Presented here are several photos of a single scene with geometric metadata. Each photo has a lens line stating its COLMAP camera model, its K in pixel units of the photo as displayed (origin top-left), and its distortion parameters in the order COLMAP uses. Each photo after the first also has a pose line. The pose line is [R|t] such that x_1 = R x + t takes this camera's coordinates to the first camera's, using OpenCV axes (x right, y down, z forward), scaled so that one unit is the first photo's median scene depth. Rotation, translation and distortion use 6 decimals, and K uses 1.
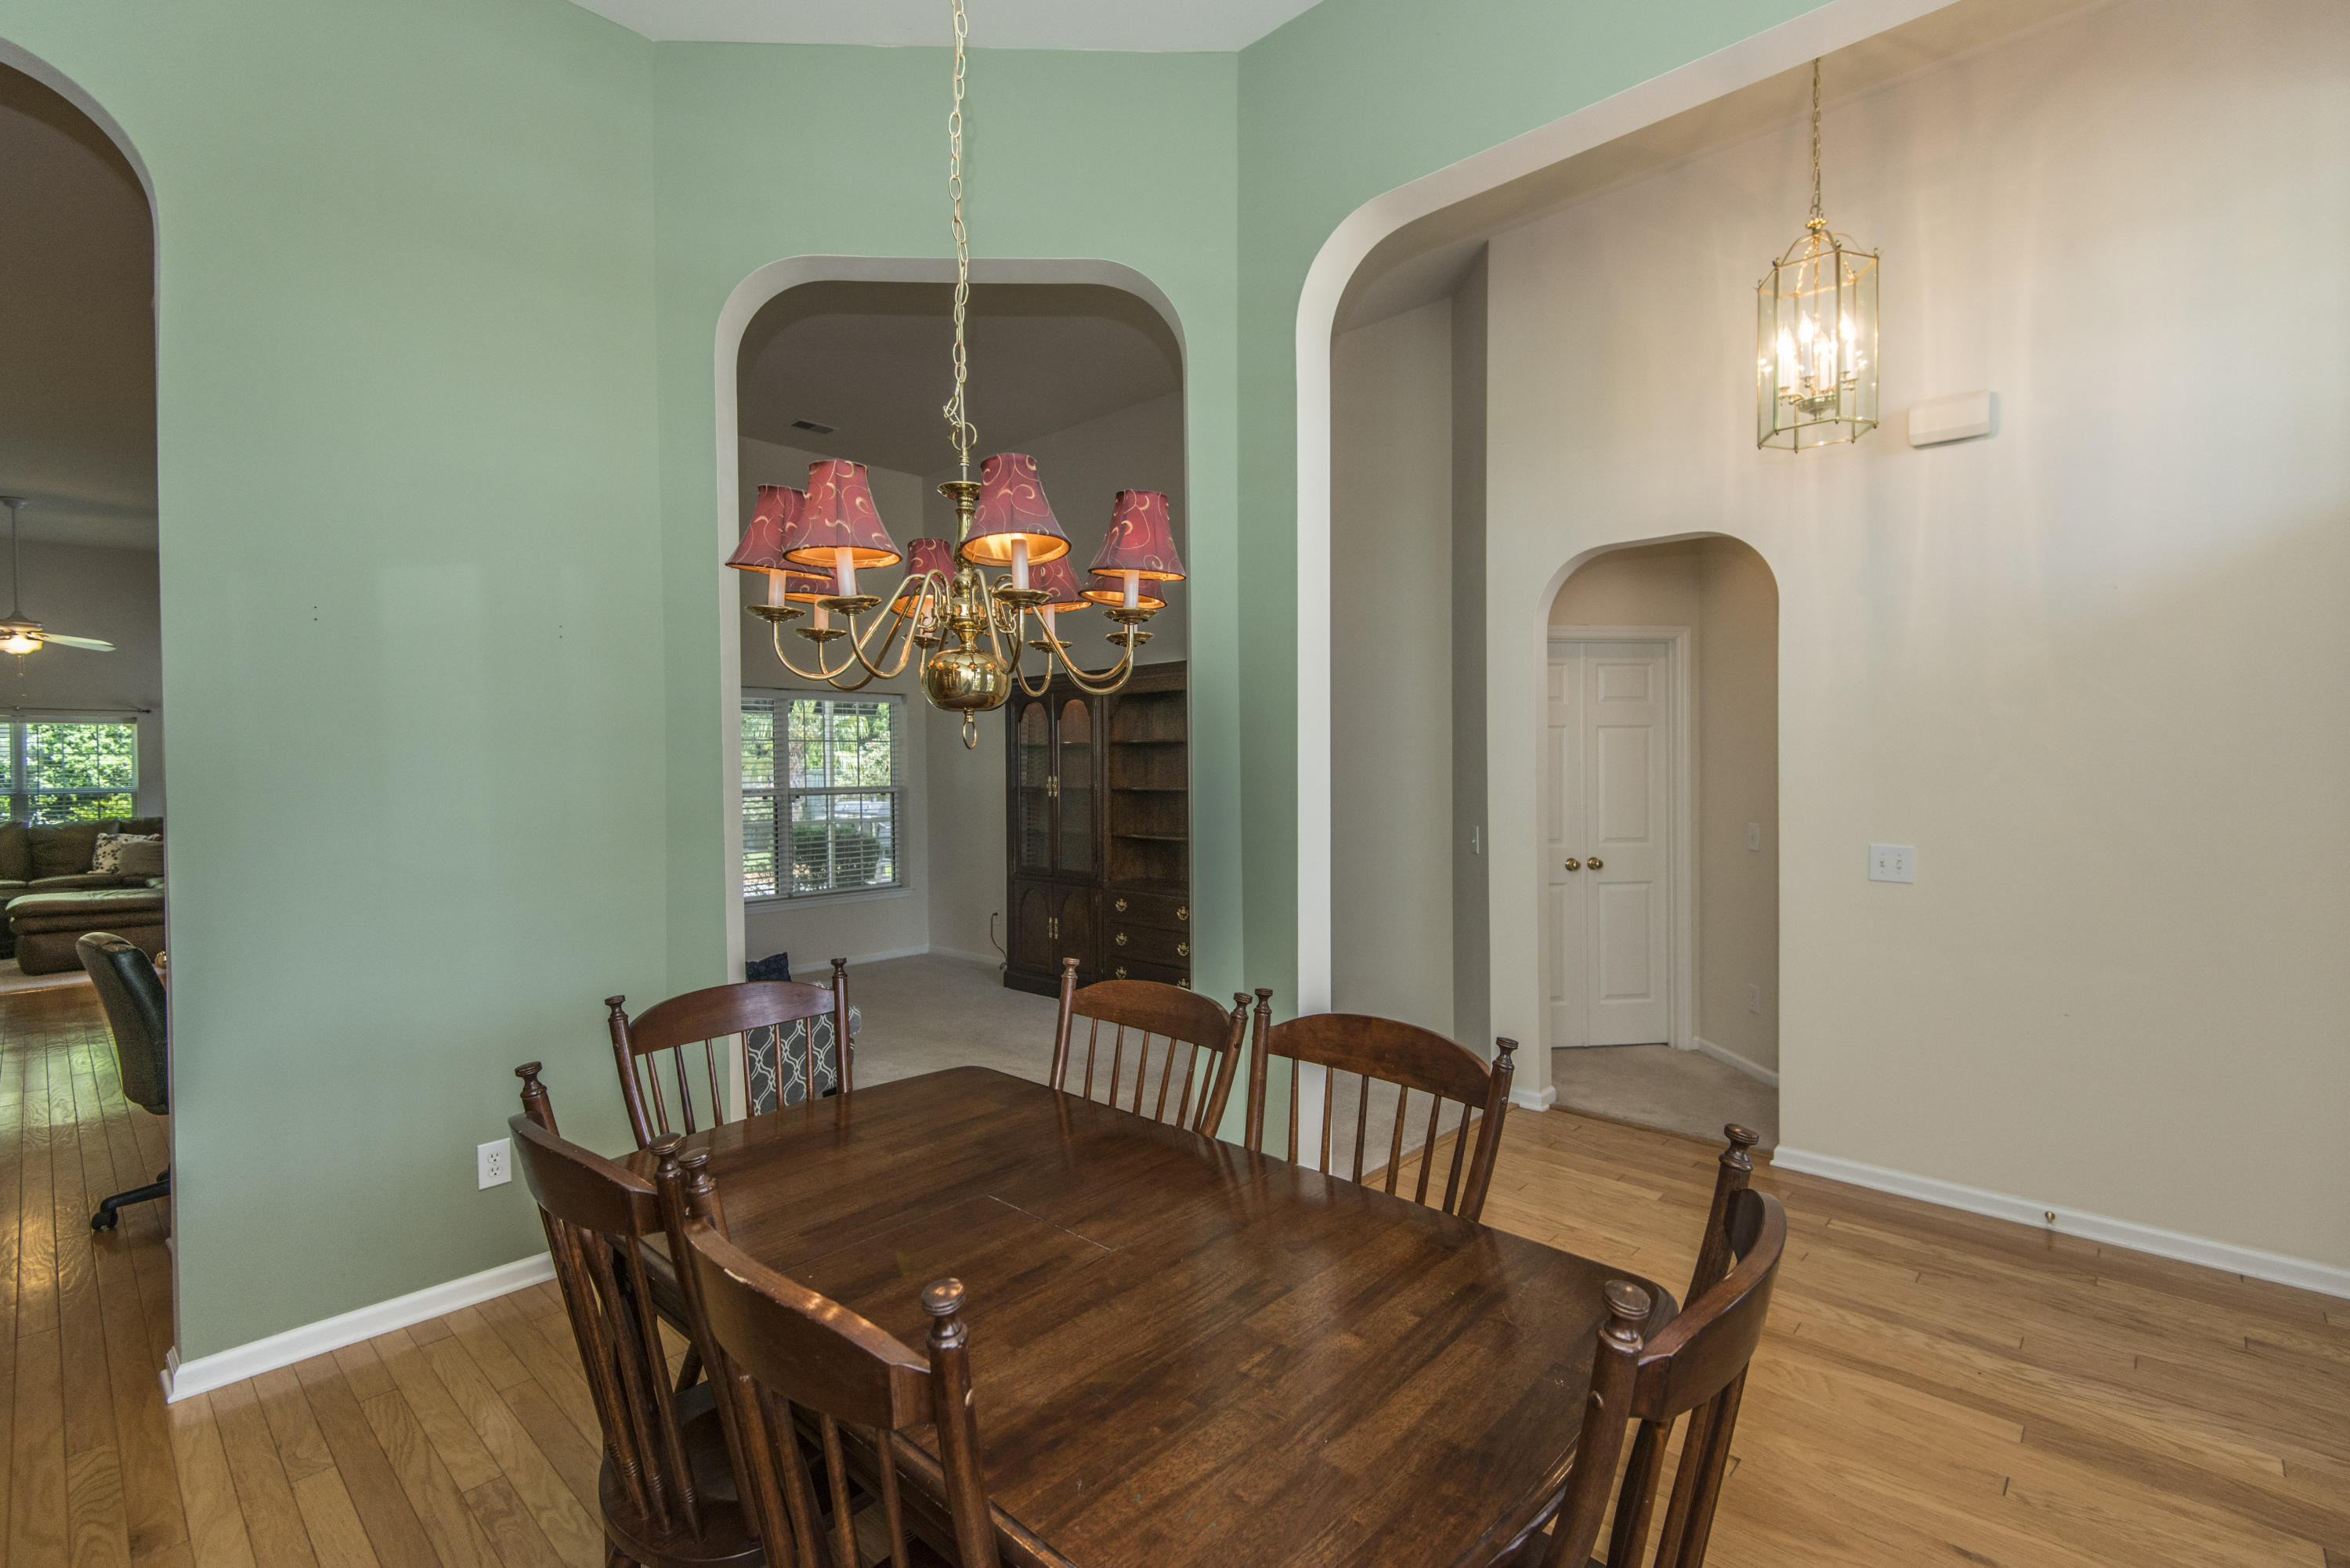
lens RADIAL K [[1057.5, 0, 1175.0], [0, 1057.5, 784.0], [0, 0, 1]] dist [0.039603, -0.024967]
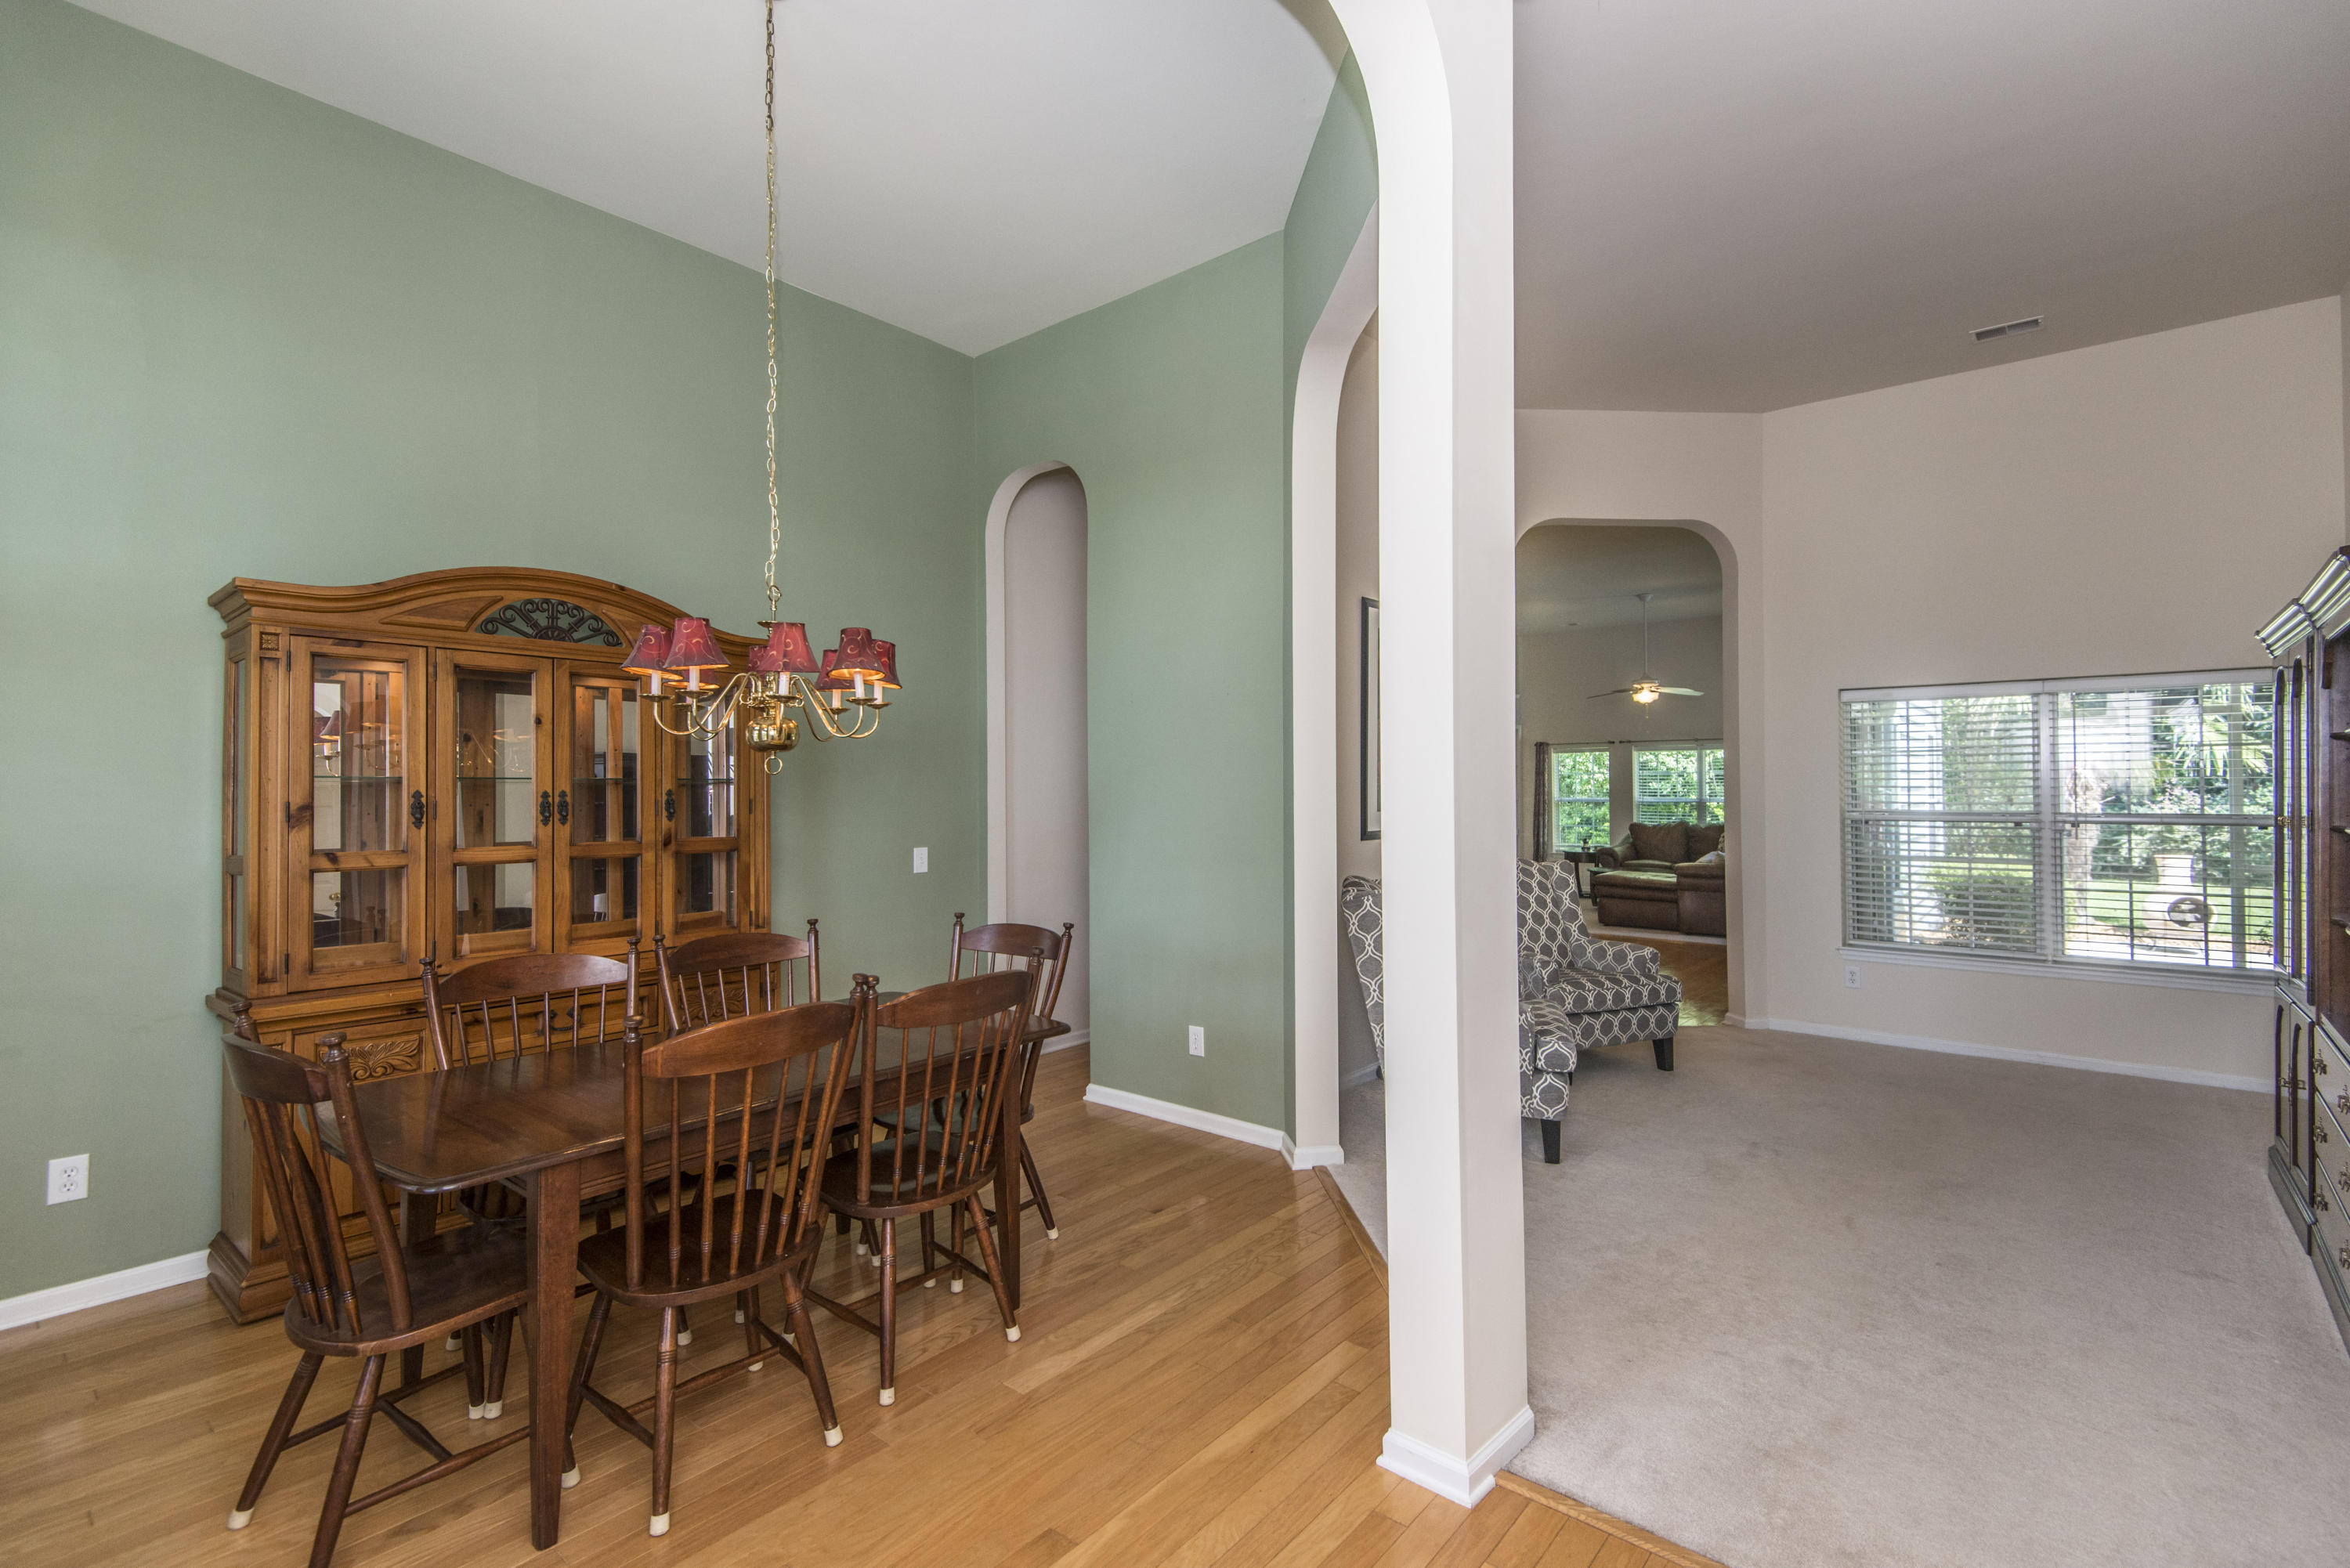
lens RADIAL K [[1057.5, 0, 1175.0], [0, 1057.5, 784.0], [0, 0, 1]] dist [0.039603, -0.024967]
pose [[0.039837, 0.005275, -0.999192, 0.824593], [-0.018904, 0.999811, 0.004524, -0.020618], [0.999027, 0.018708, 0.039930, 0.842853]]
